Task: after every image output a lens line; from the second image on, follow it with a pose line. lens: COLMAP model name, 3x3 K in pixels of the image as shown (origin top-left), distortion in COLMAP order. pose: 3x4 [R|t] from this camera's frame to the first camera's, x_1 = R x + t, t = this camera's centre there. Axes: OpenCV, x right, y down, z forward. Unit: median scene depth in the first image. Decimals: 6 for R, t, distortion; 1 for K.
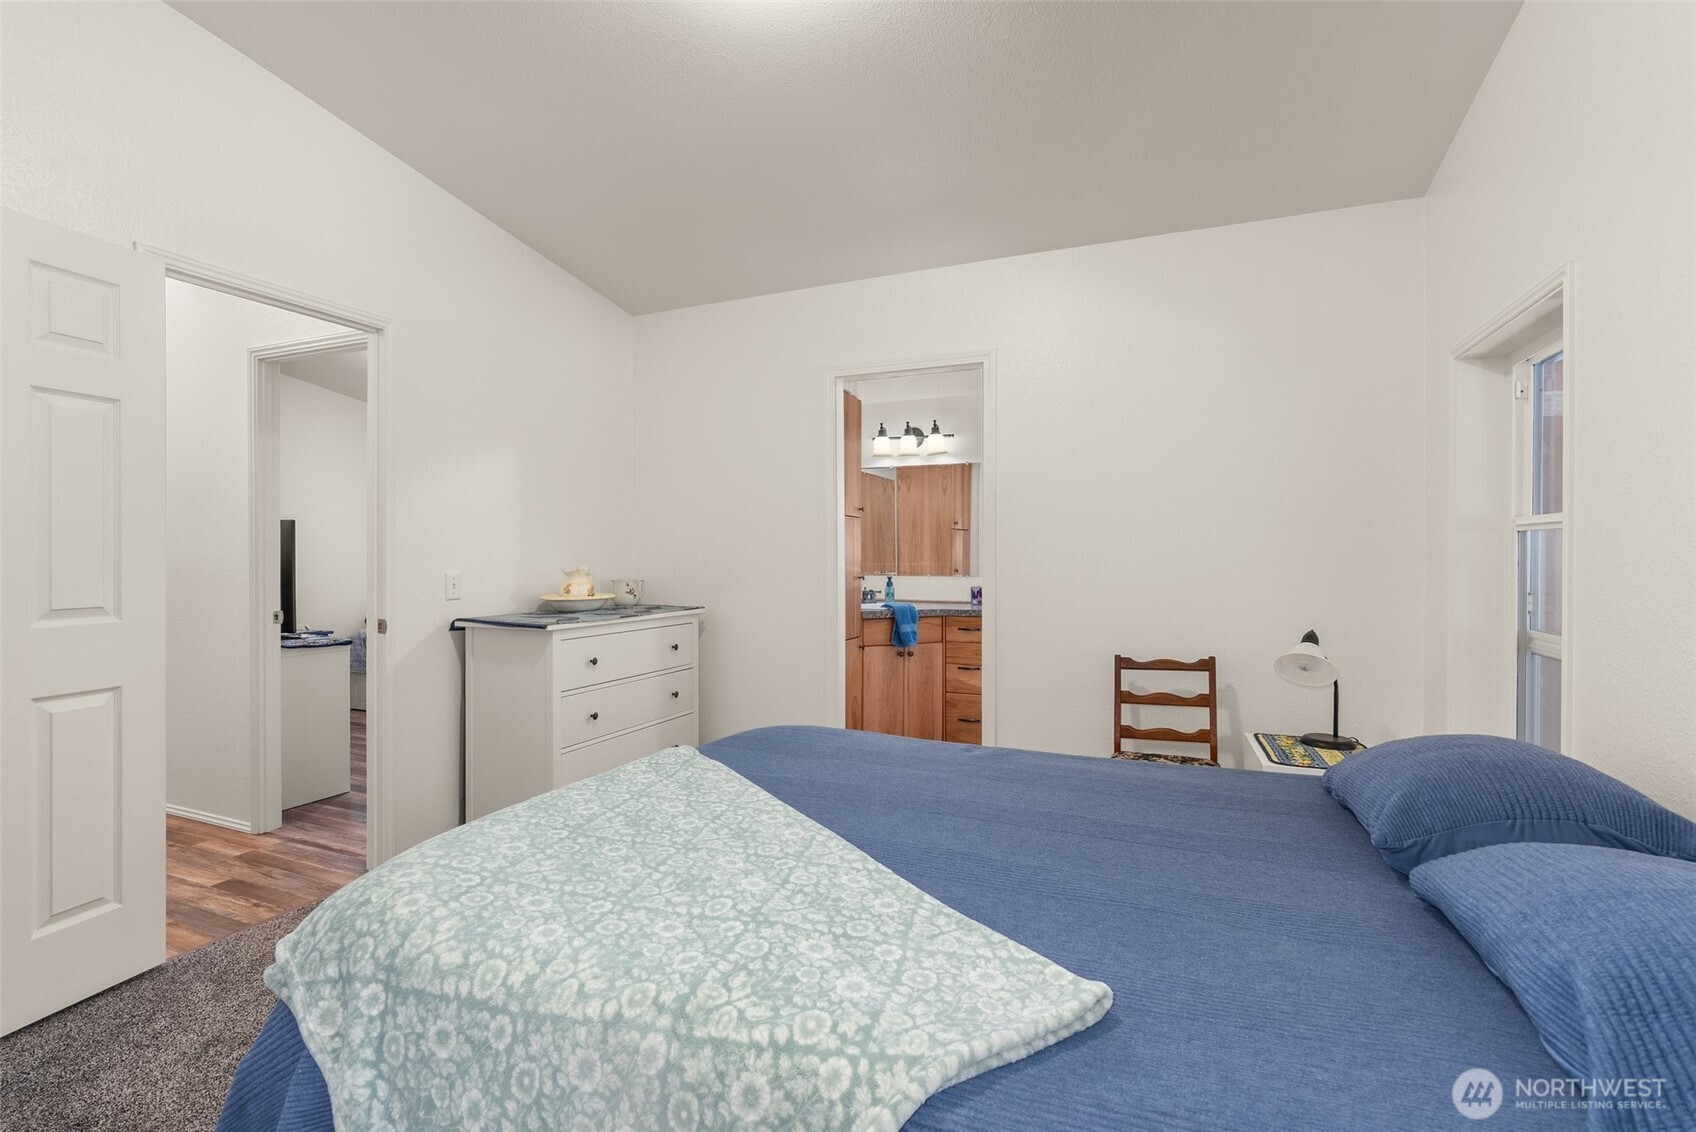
lens RADIAL K [[787.0, 0, 842.1], [0, 787.0, 563.0], [0, 0, 1]] dist [0.005297, 0.000669]
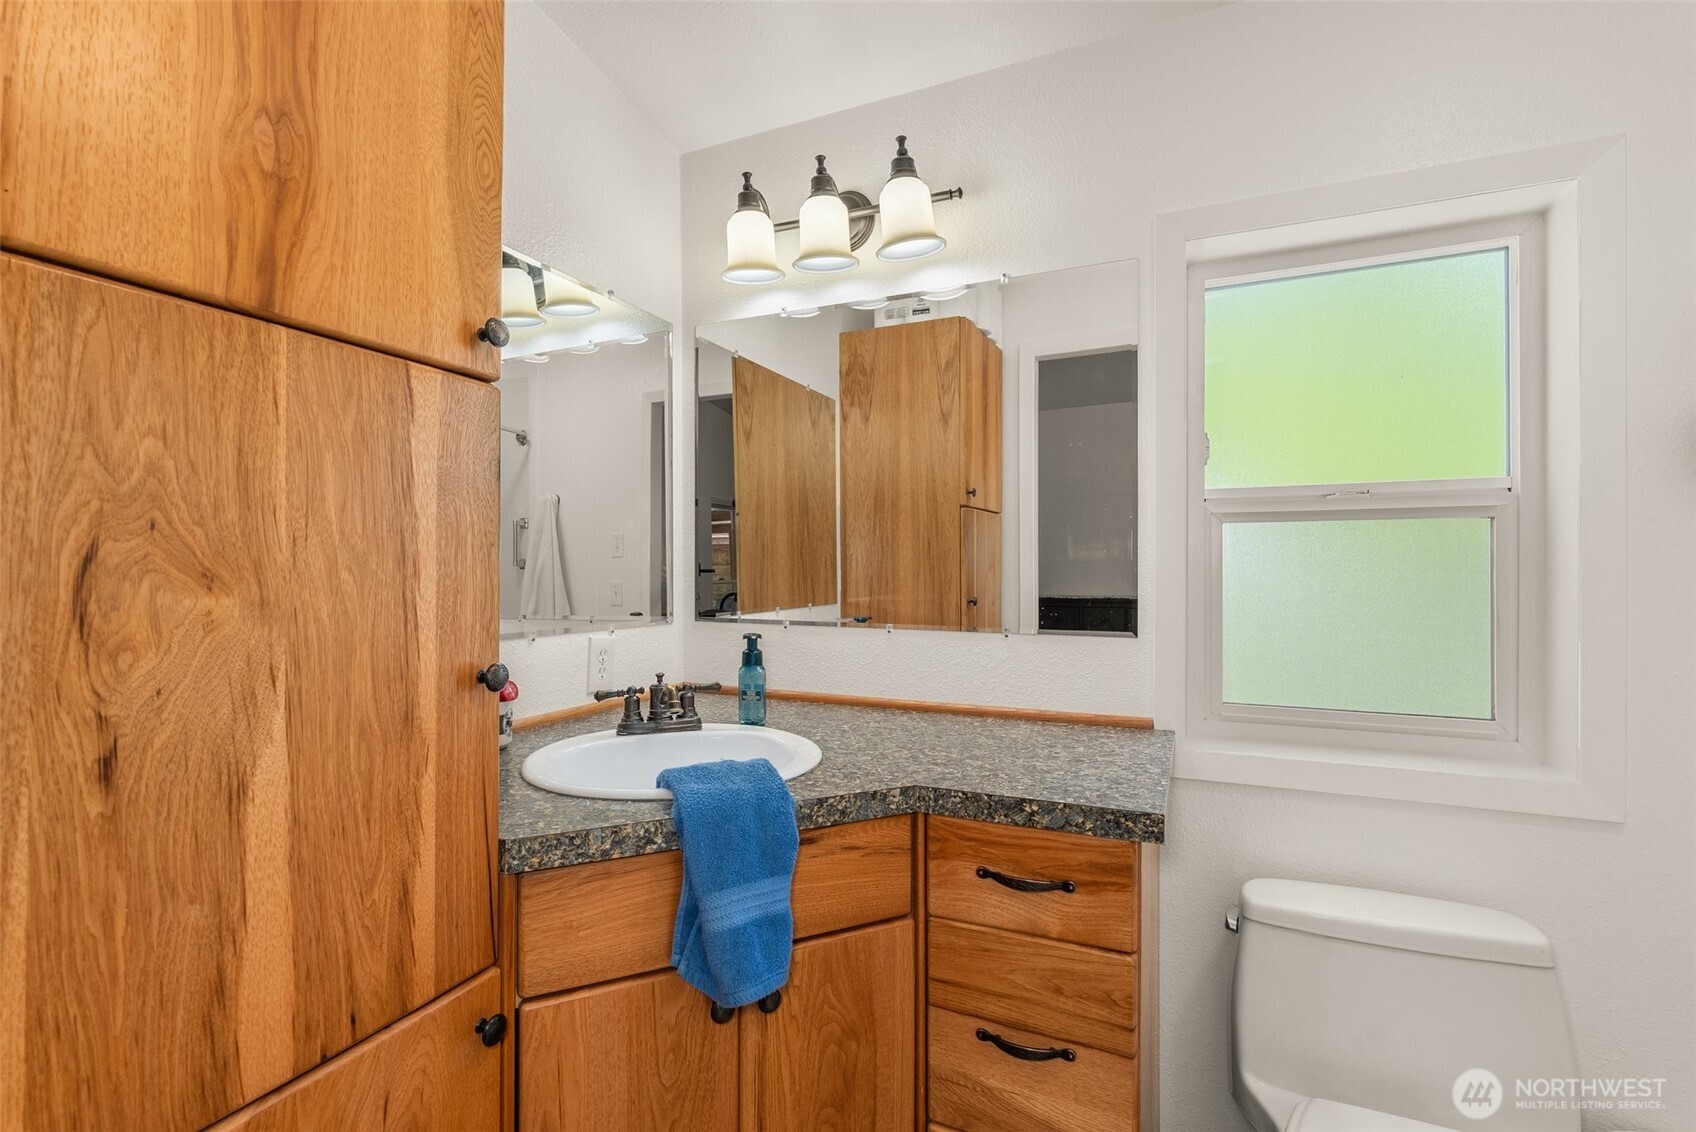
lens RADIAL K [[787.0, 0, 849.1], [0, 787.0, 568.0], [0, 0, 1]] dist [0.005297, 0.000669]
pose [[0.999916, -0.001027, -0.012930, 0.100186], [0.000968, 0.999989, -0.004619, -0.007031], [0.012935, 0.004606, 0.999906, 0.682560]]
